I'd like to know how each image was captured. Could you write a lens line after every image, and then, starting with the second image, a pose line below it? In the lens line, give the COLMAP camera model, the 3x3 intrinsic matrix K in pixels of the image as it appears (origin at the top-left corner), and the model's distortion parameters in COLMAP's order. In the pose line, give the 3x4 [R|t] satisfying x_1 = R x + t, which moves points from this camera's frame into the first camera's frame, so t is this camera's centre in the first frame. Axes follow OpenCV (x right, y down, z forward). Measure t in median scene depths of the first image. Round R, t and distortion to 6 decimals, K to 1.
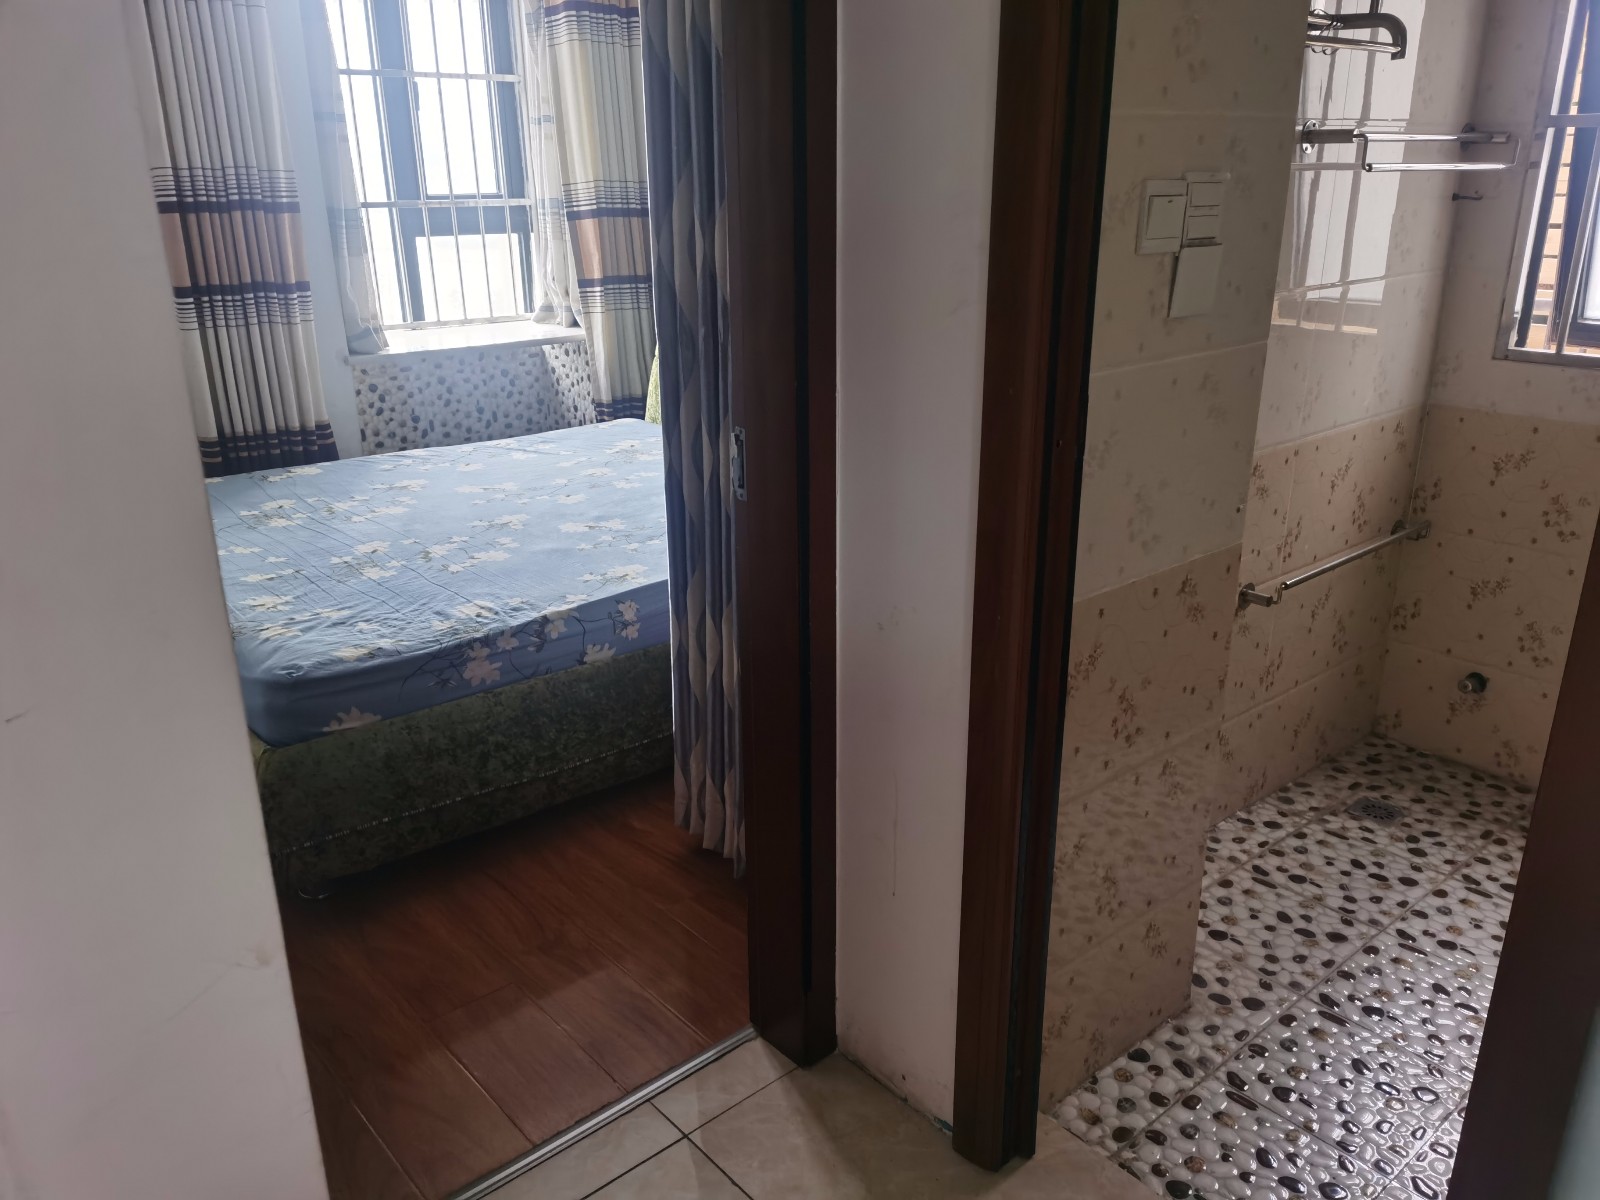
lens RADIAL K [[1234.4, 0, 801.6], [0, 1234.4, 595.6], [0, 0, 1]] dist [0.039038, -0.006256]
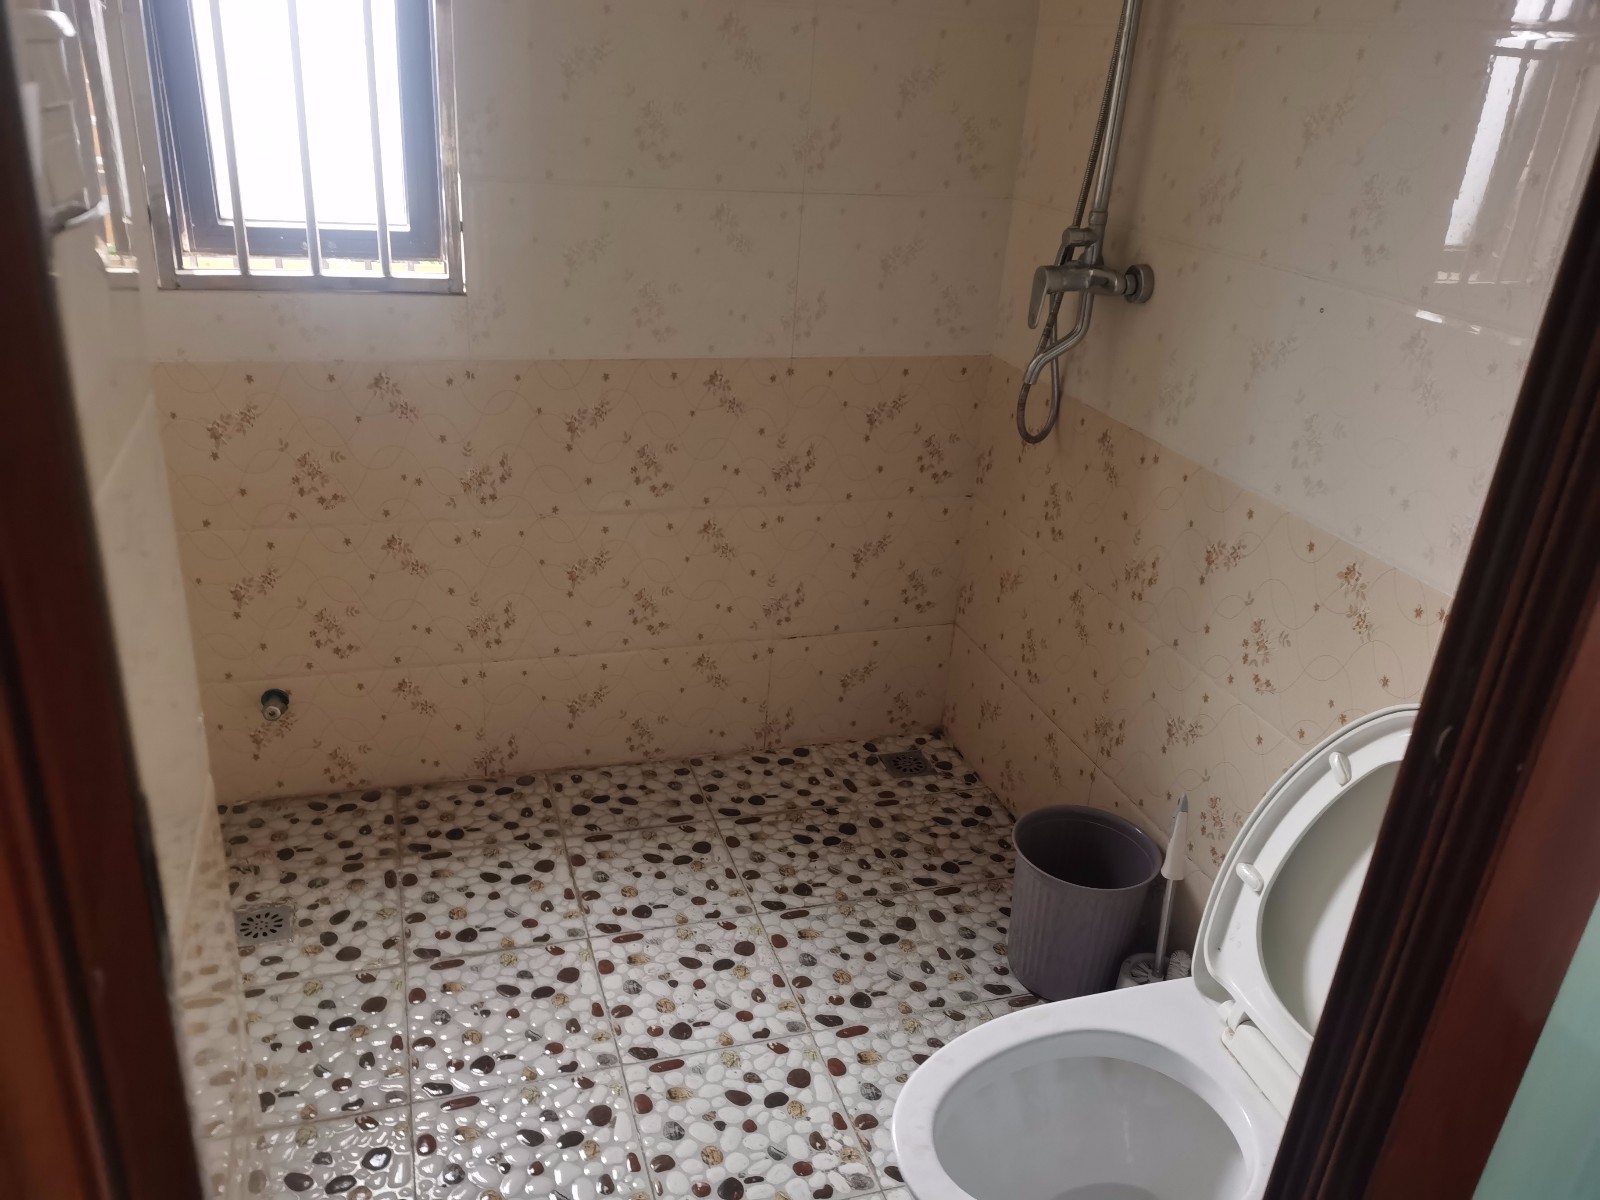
lens RADIAL K [[1234.4, 0, 795.3], [0, 1234.4, 602.2], [0, 0, 1]] dist [0.039038, -0.006256]
pose [[0.394367, -0.354337, 0.847891, 0.031636], [0.246278, 0.929672, 0.273966, -0.130636], [-0.885337, 0.100774, 0.453898, 0.378168]]
